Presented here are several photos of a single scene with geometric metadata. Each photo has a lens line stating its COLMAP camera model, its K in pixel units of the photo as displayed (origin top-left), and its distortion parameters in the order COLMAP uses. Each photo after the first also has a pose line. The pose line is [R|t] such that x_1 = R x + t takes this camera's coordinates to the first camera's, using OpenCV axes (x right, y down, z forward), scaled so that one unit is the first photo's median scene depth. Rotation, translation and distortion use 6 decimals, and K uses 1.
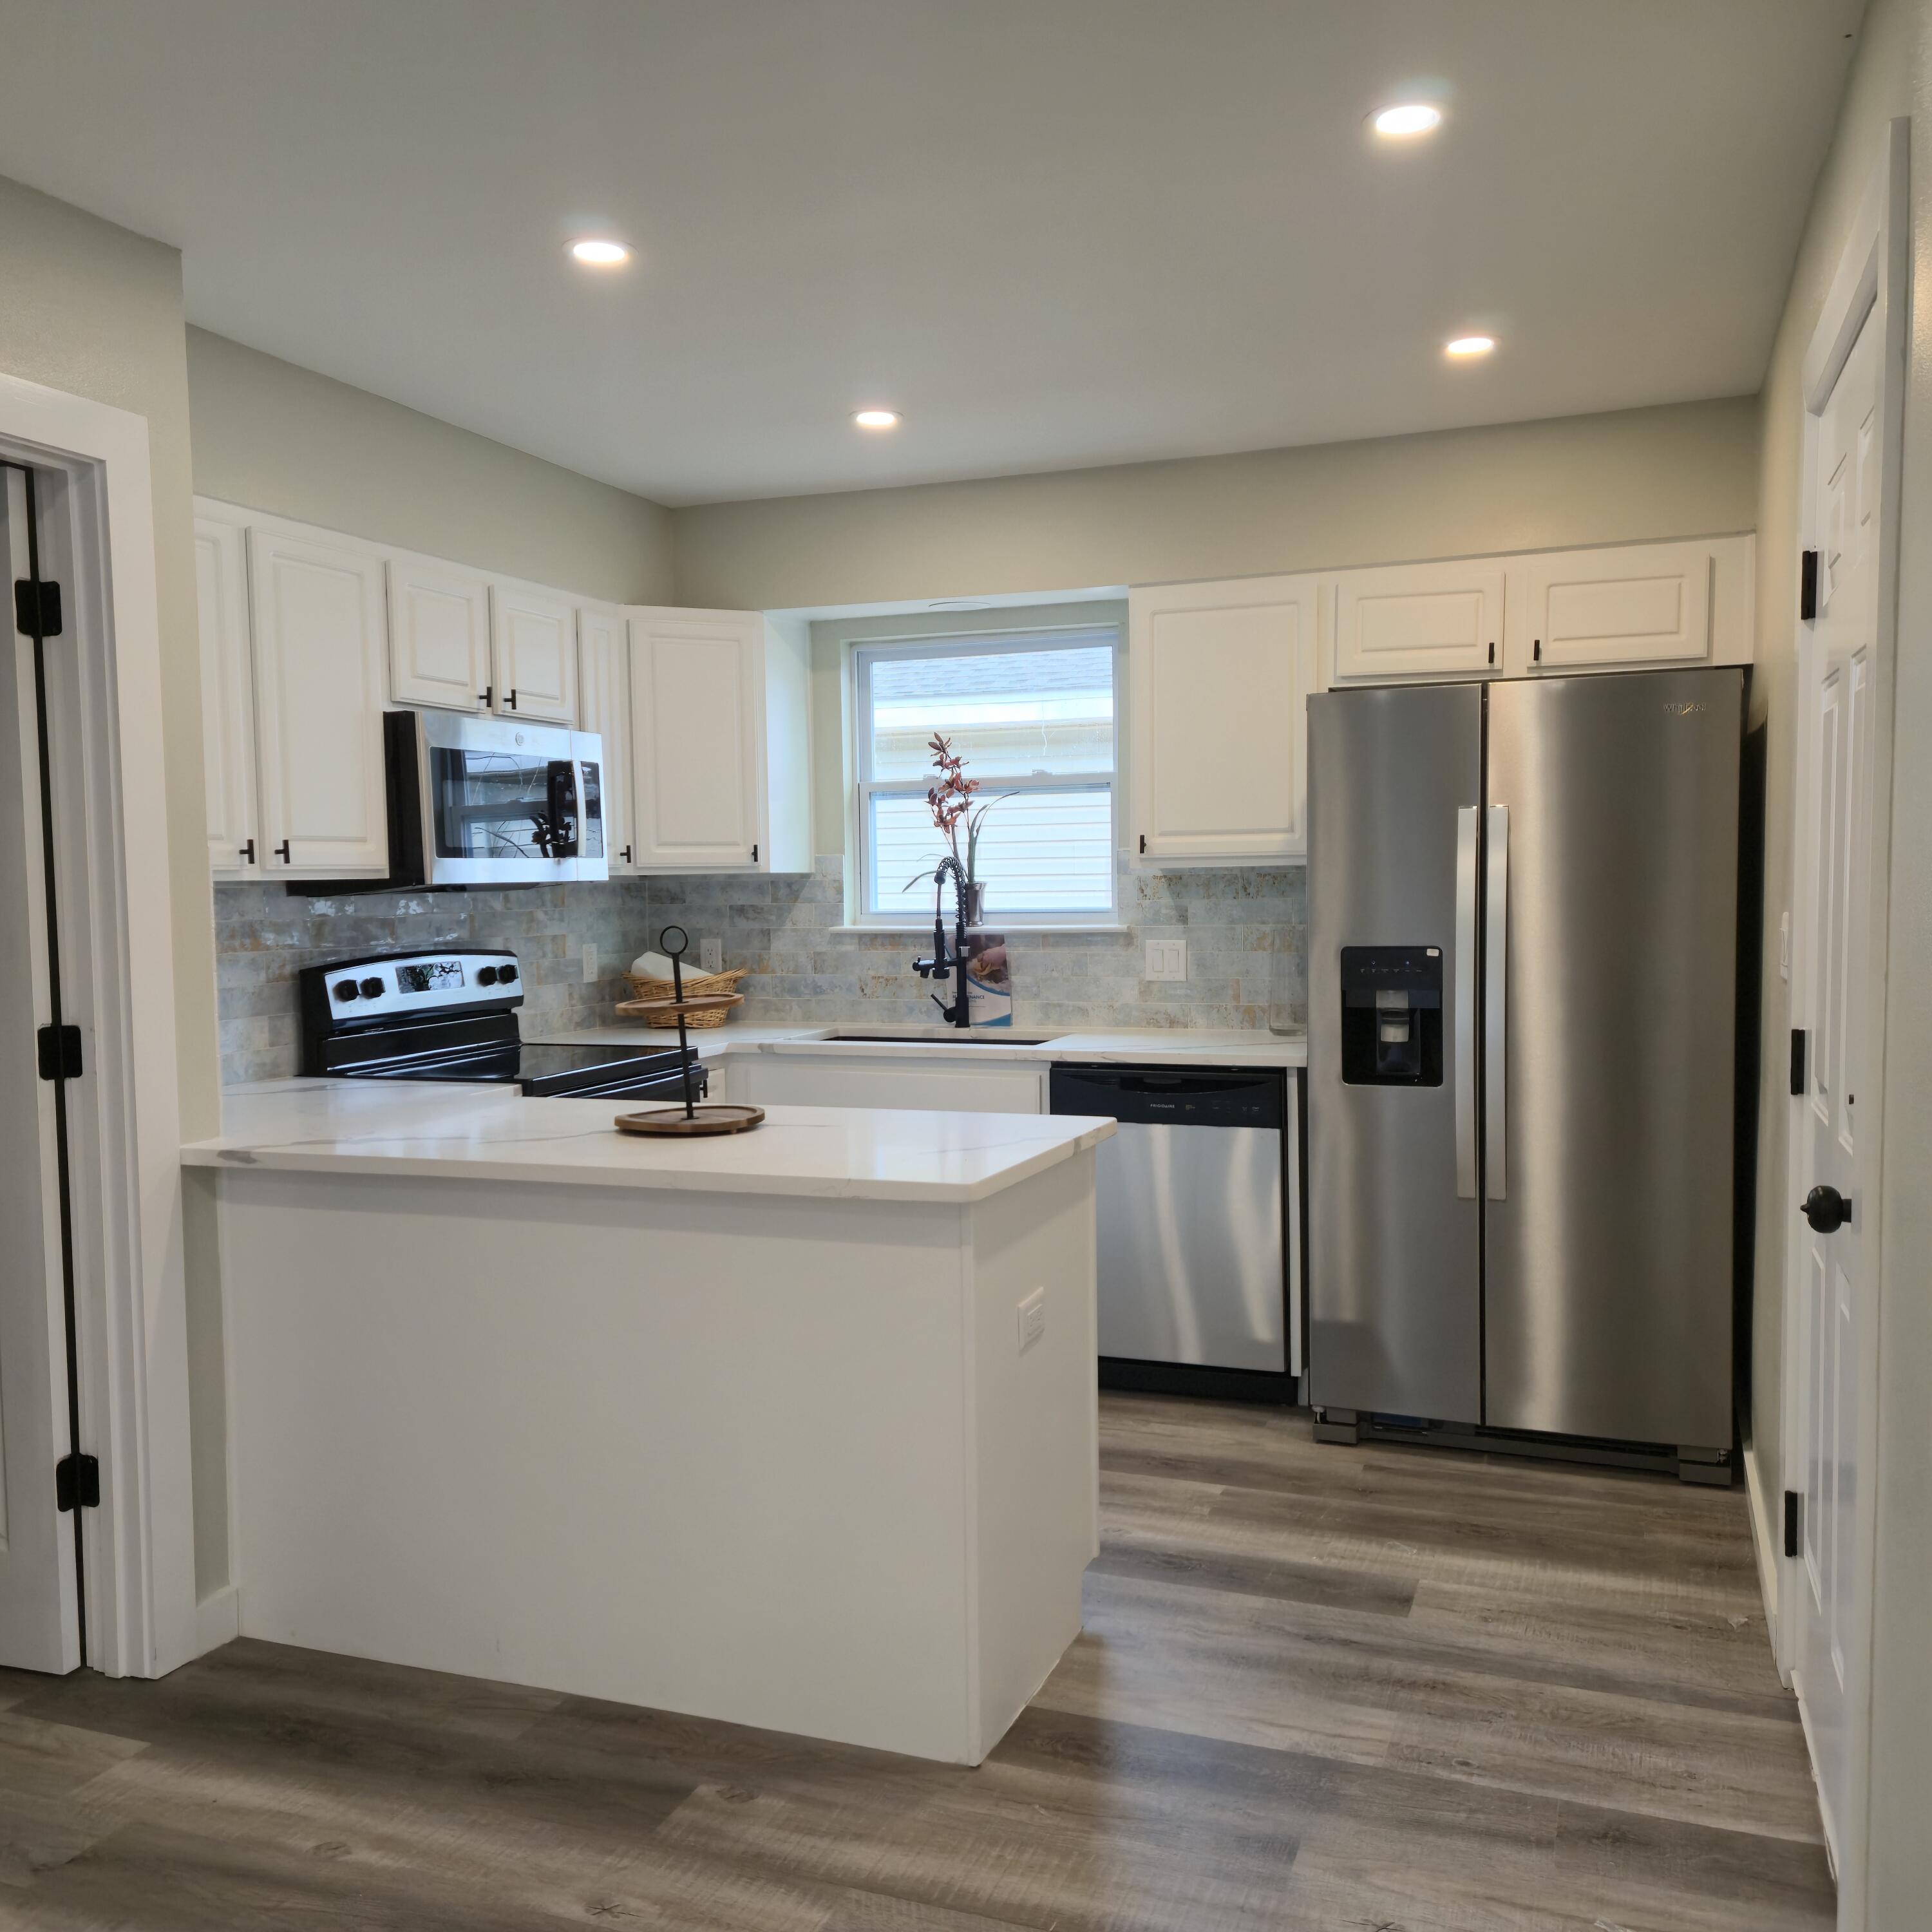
lens RADIAL K [[1723.8, 0, 962.0], [0, 1723.8, 982.9], [0, 0, 1]] dist [0.087639, -0.079442]
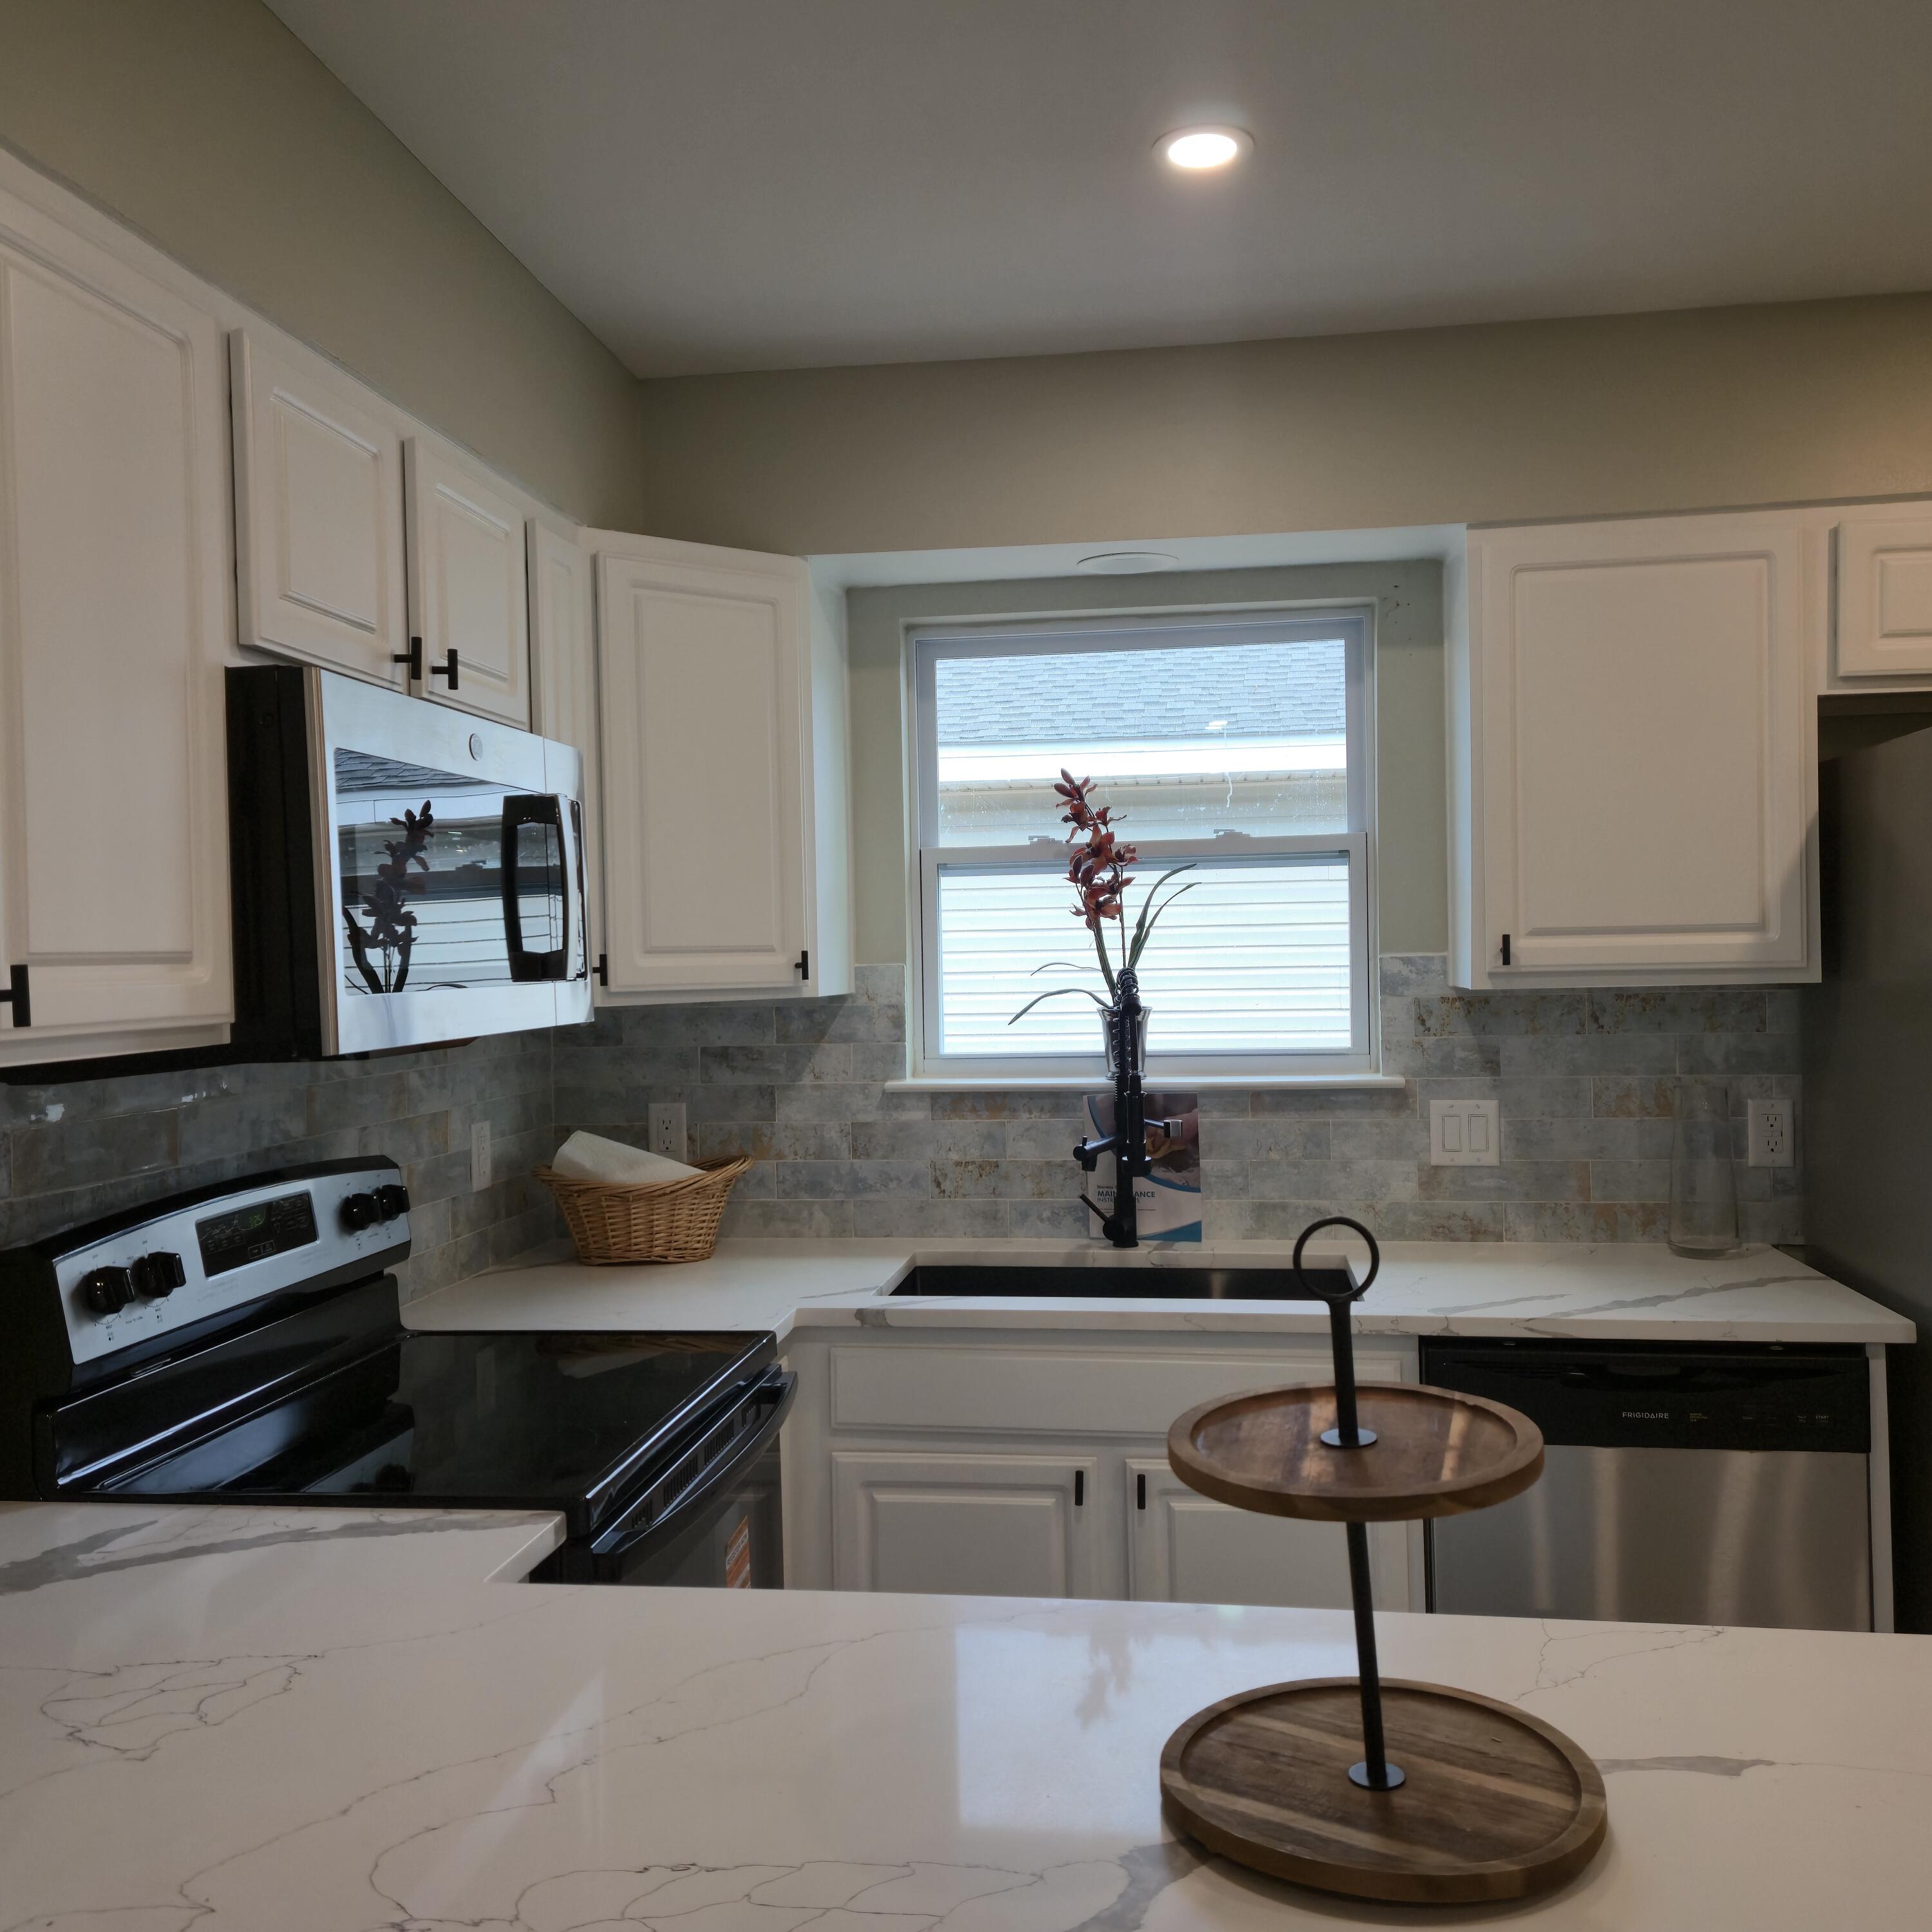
lens RADIAL K [[1723.8, 0, 963.7], [0, 1723.8, 972.0], [0, 0, 1]] dist [0.087639, -0.079442]
pose [[0.974170, -0.006418, 0.225726, -0.202705], [0.018959, 0.998391, -0.053433, -0.041534], [-0.225020, 0.056332, 0.972724, 0.430735]]
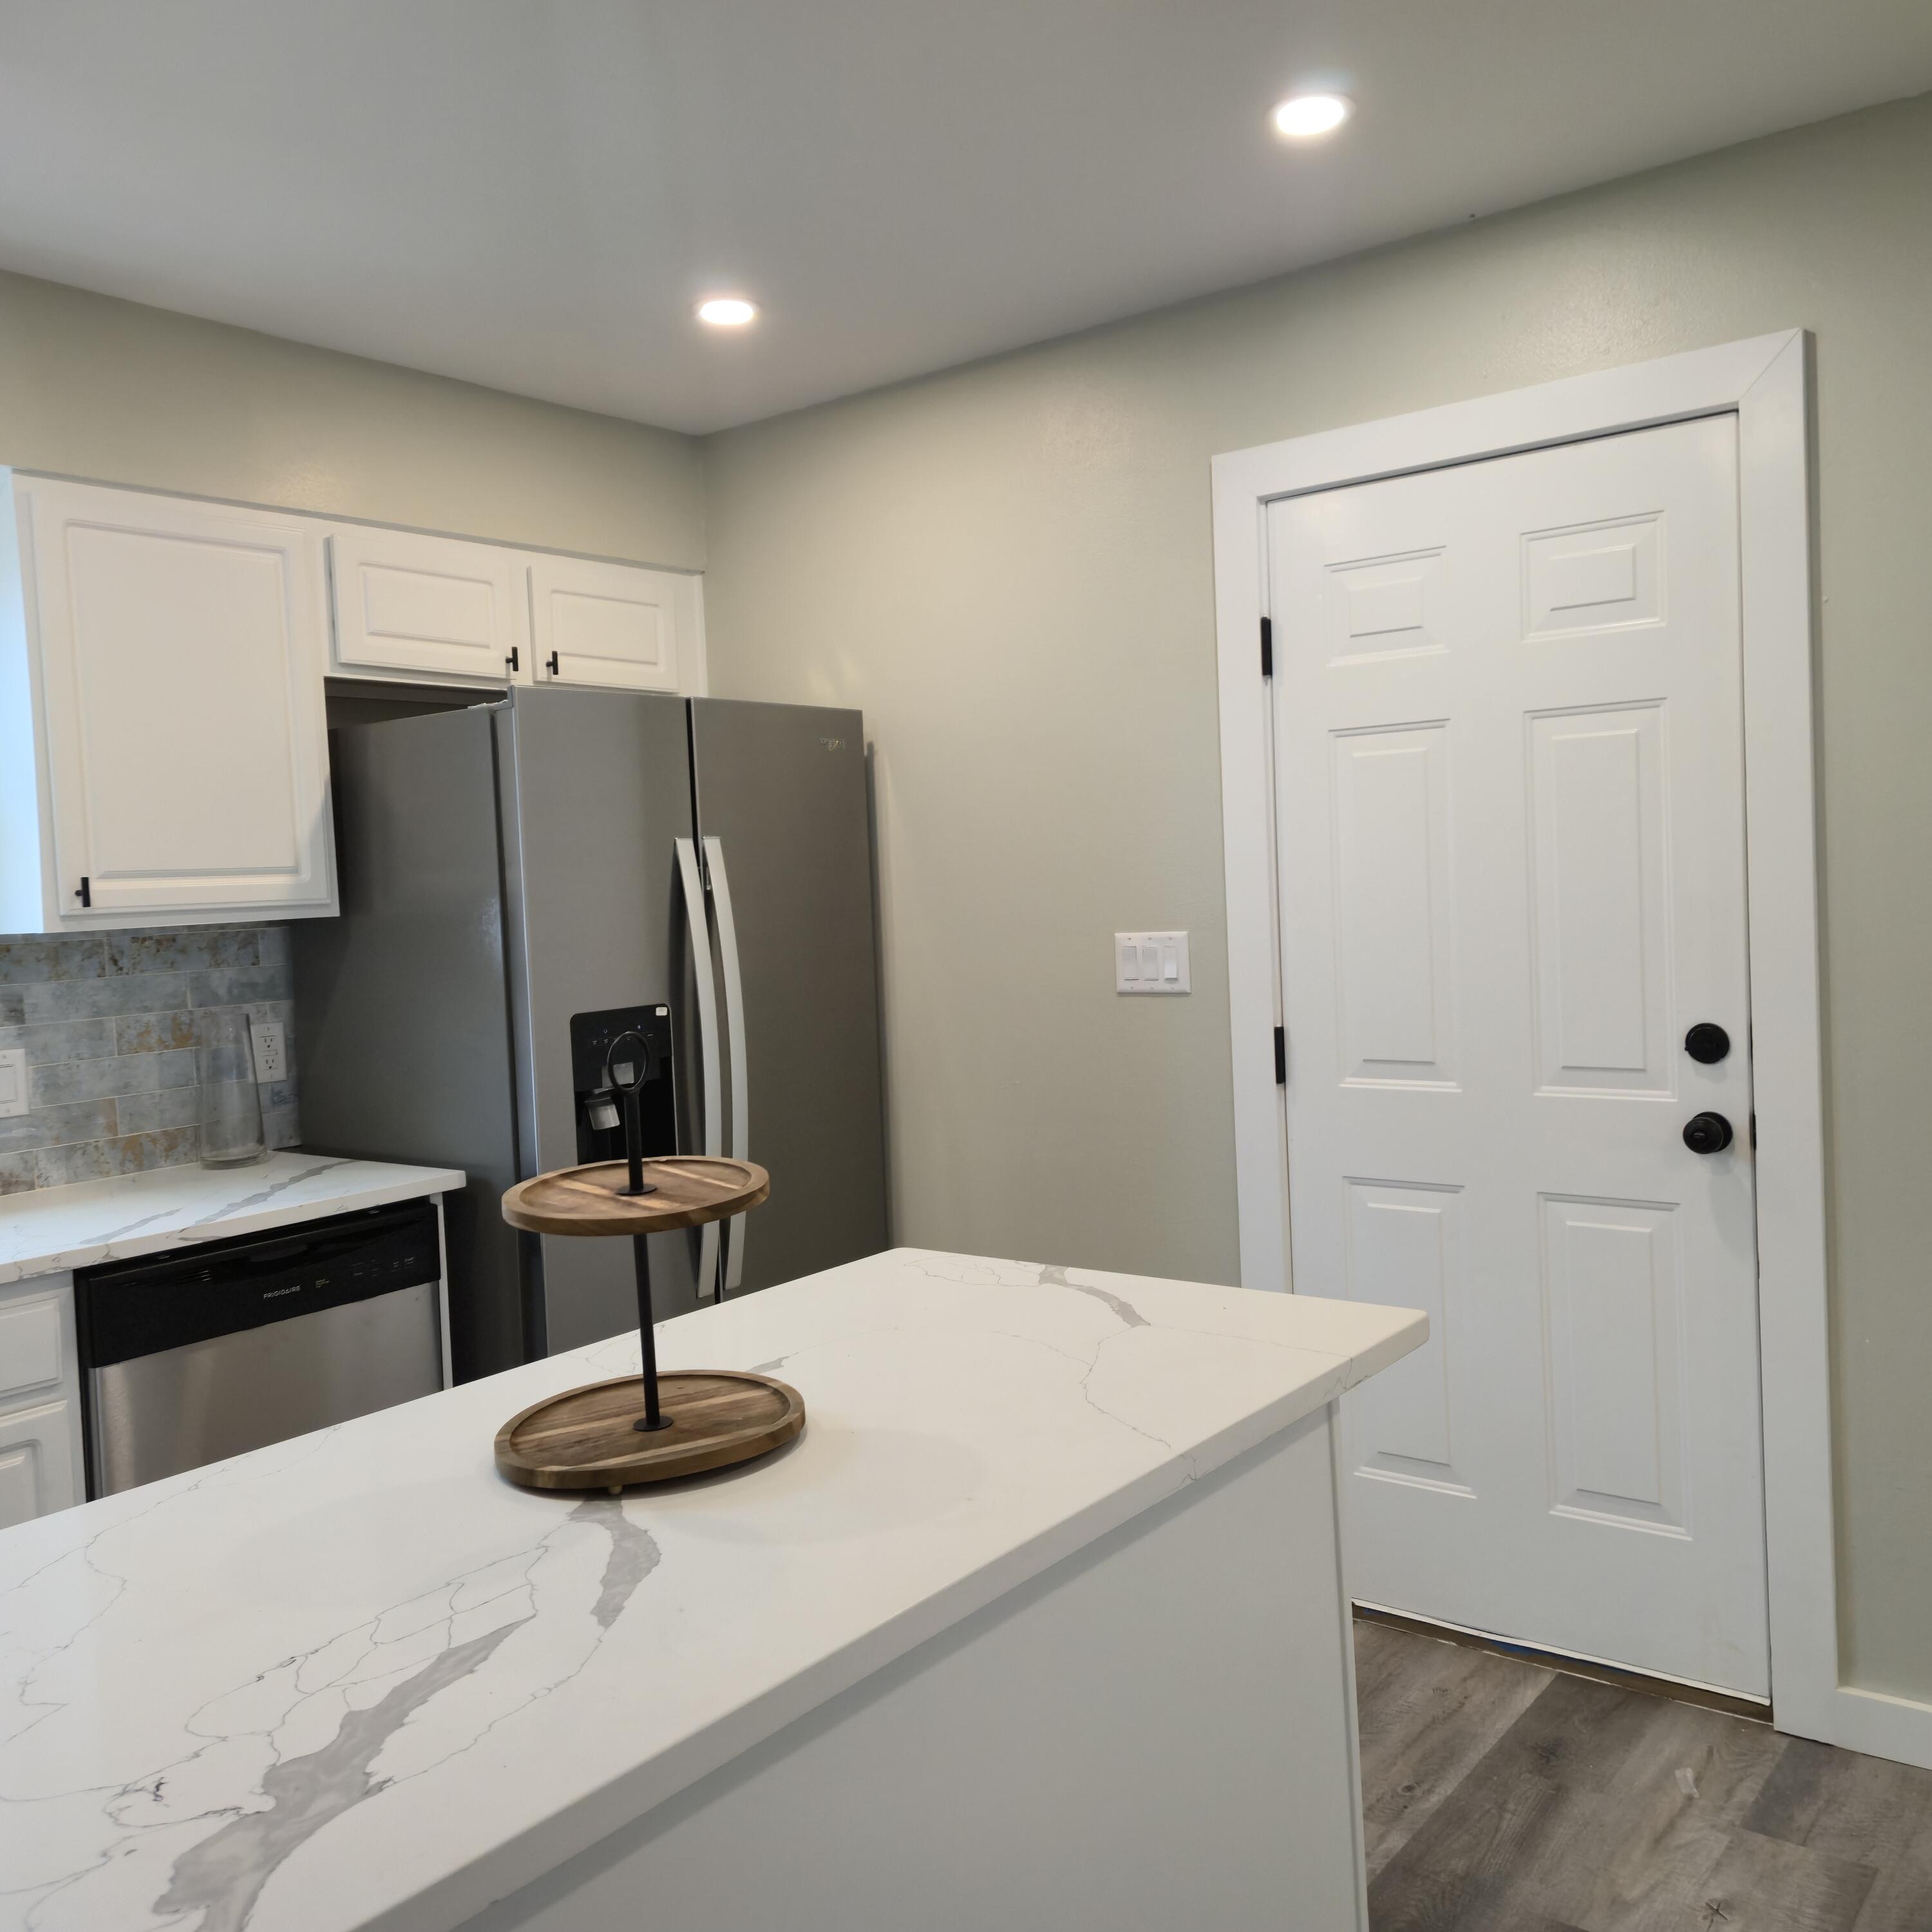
lens RADIAL K [[1723.8, 0, 1002.2], [0, 1723.8, 941.4], [0, 0, 1]] dist [0.087639, -0.079442]
pose [[0.276658, -0.036704, 0.960267, -0.383493], [0.100789, 0.994867, 0.008988, -0.033629], [-0.955668, 0.094298, 0.278938, 0.485380]]
